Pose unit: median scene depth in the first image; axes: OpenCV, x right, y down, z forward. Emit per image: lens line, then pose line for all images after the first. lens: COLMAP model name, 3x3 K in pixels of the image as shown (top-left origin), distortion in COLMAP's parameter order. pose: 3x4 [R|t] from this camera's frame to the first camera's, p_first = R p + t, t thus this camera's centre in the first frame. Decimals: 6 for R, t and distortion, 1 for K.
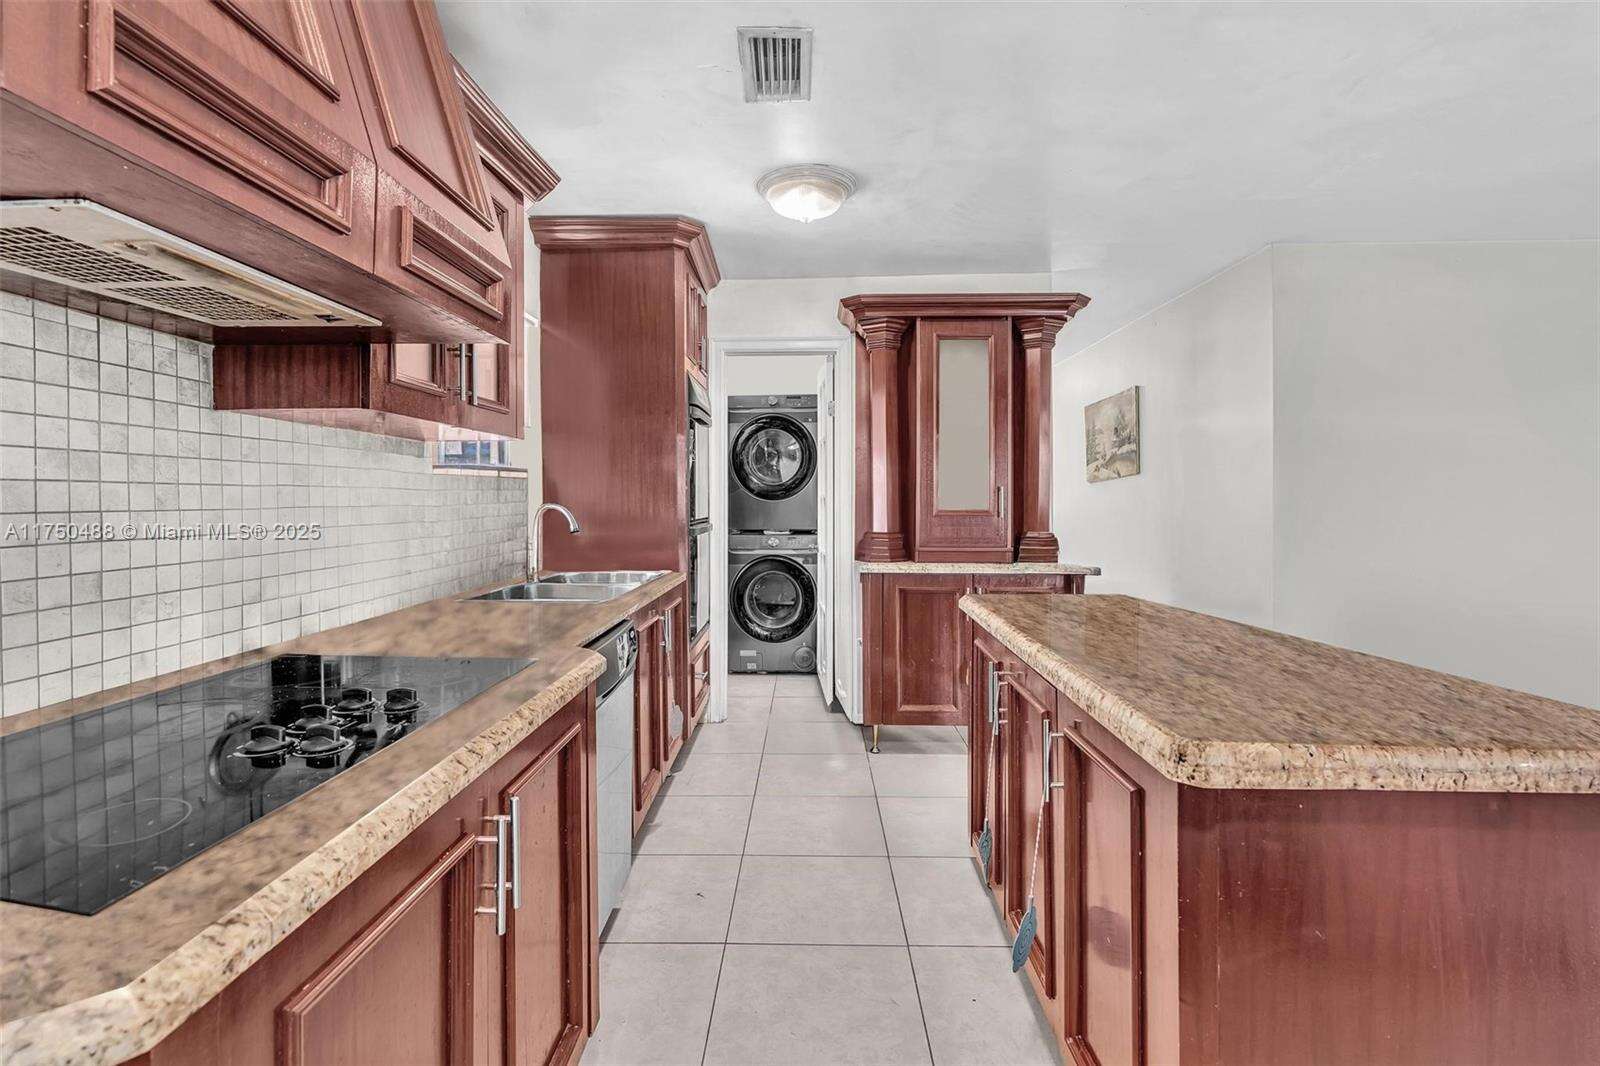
lens RADIAL K [[729.2, 0, 790.8], [0, 729.2, 485.1], [0, 0, 1]] dist [-0.001028, -0.000087]
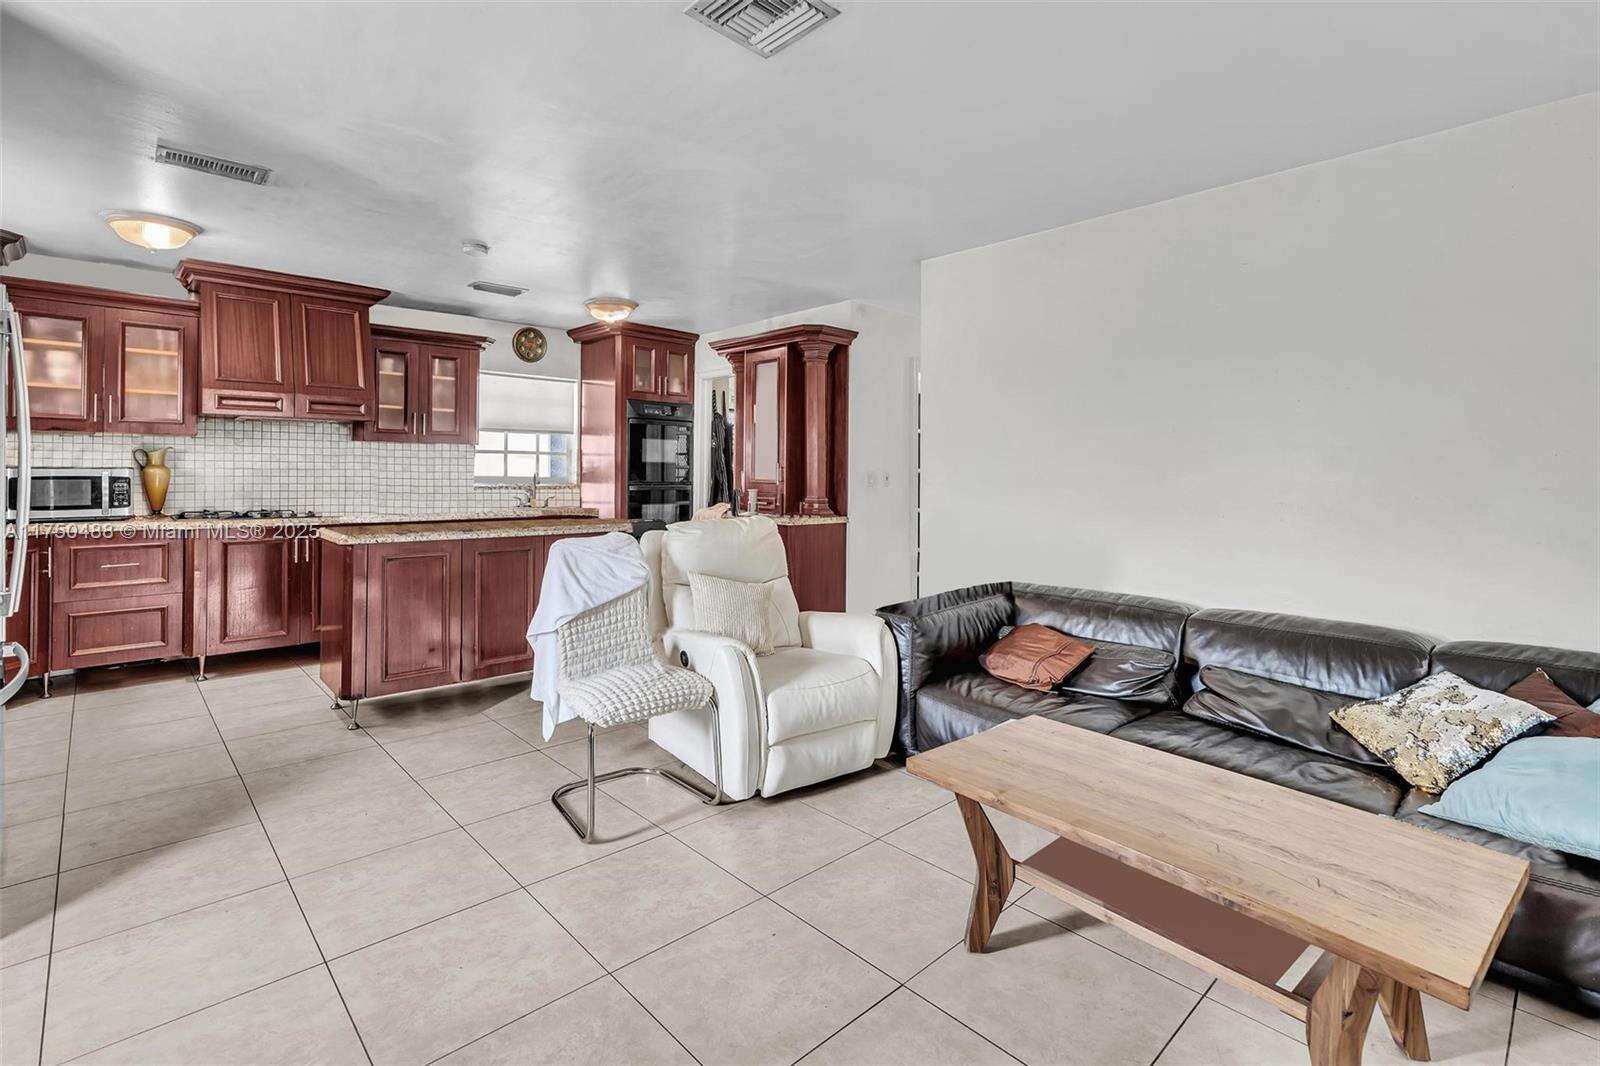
lens RADIAL K [[745.3, 0, 777.5], [0, 745.3, 474.3], [0, 0, 1]] dist [0.000647, 0.000697]
pose [[0.693977, 0.014422, -0.719853, 1.713144], [-0.001420, 0.999825, 0.018662, -0.008193], [0.719996, -0.011929, 0.693876, -0.022440]]
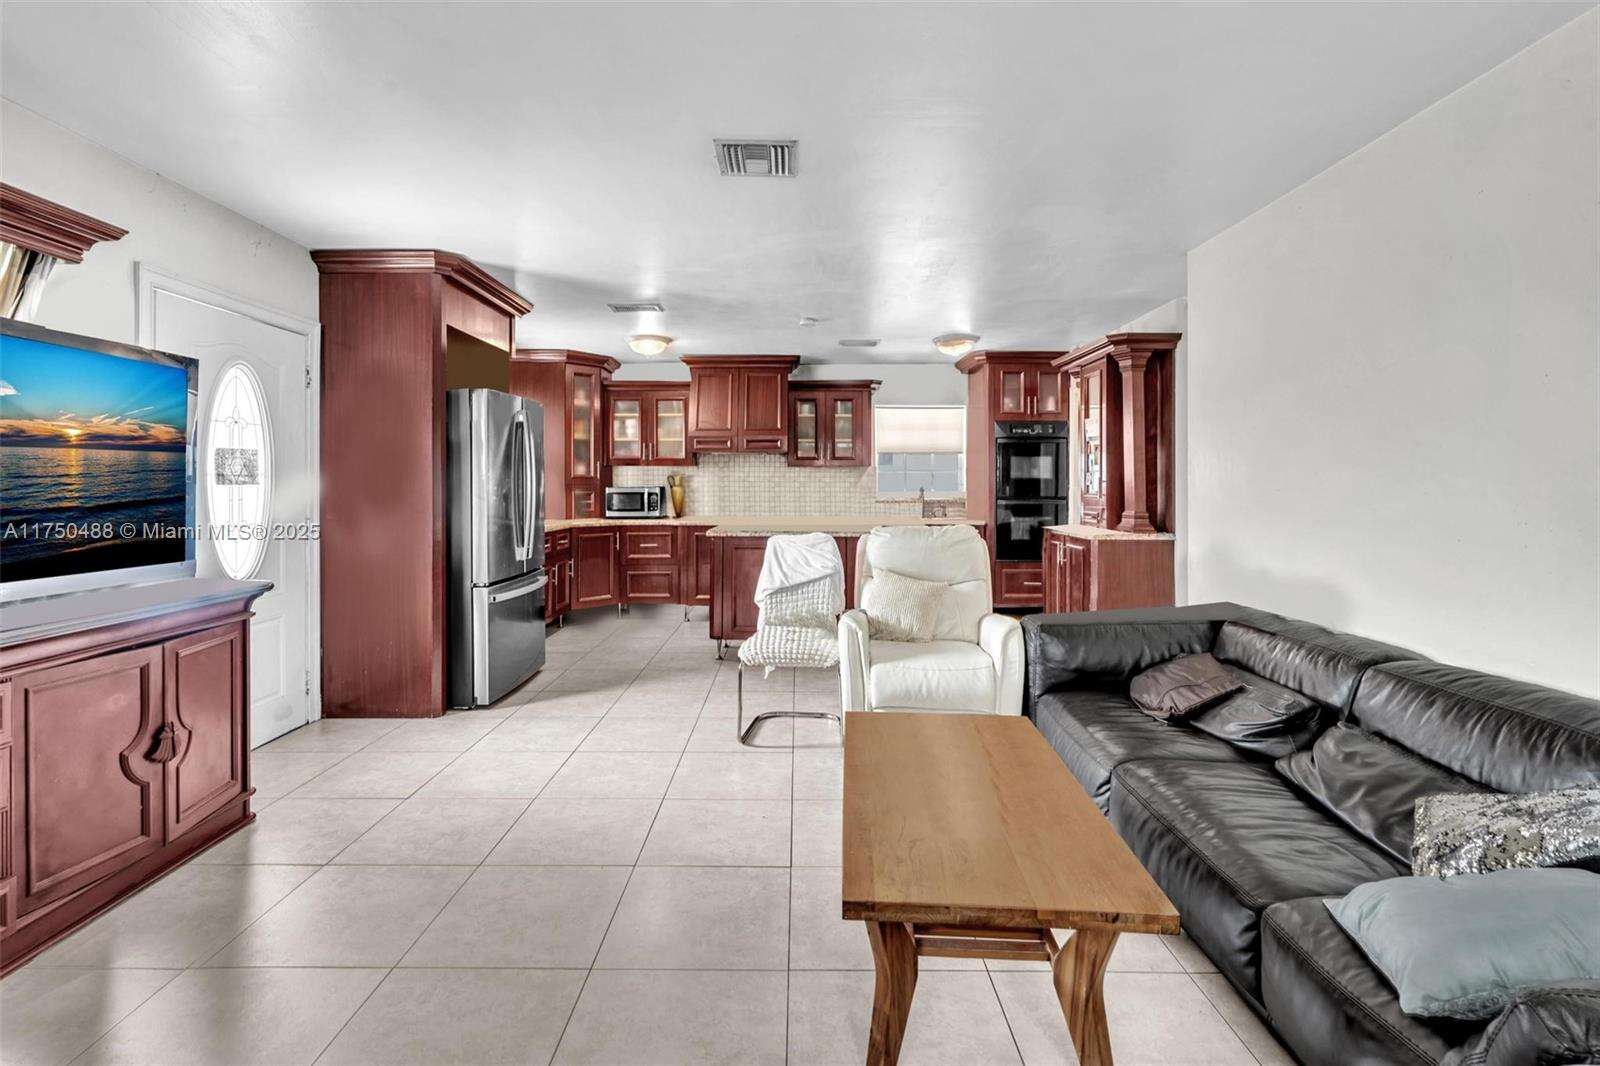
lens RADIAL K [[729.2, 0, 790.8], [0, 729.2, 485.1], [0, 0, 1]] dist [-0.001028, -0.000087]
pose [[0.020843, 0.003360, -0.999777, 2.158308], [0.014970, 0.999881, 0.003672, 0.000491], [0.999671, -0.015043, 0.020790, 0.471771]]
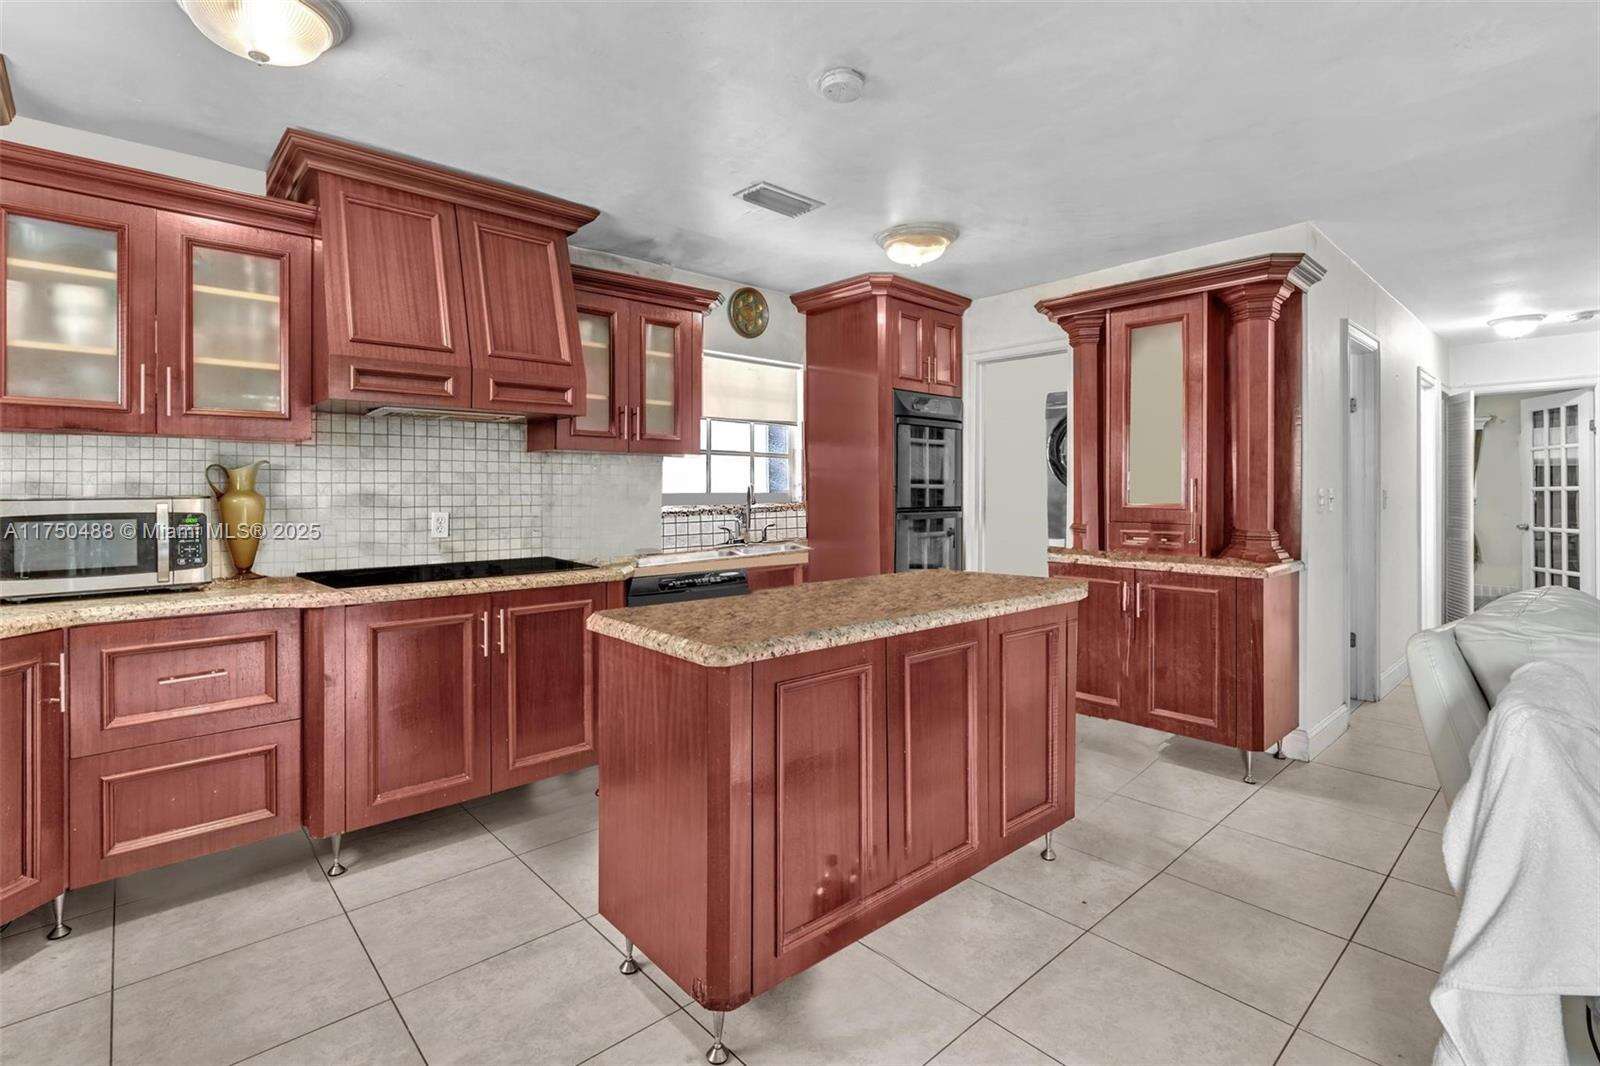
lens RADIAL K [[743.0, 0, 797.6], [0, 743.0, 495.9], [0, 0, 1]] dist [-0.003599, -0.000769]
pose [[0.692142, 0.009767, -0.721695, 0.793368], [0.009642, 0.999694, 0.022776, -0.004765], [0.721697, -0.022723, 0.691836, -0.014274]]
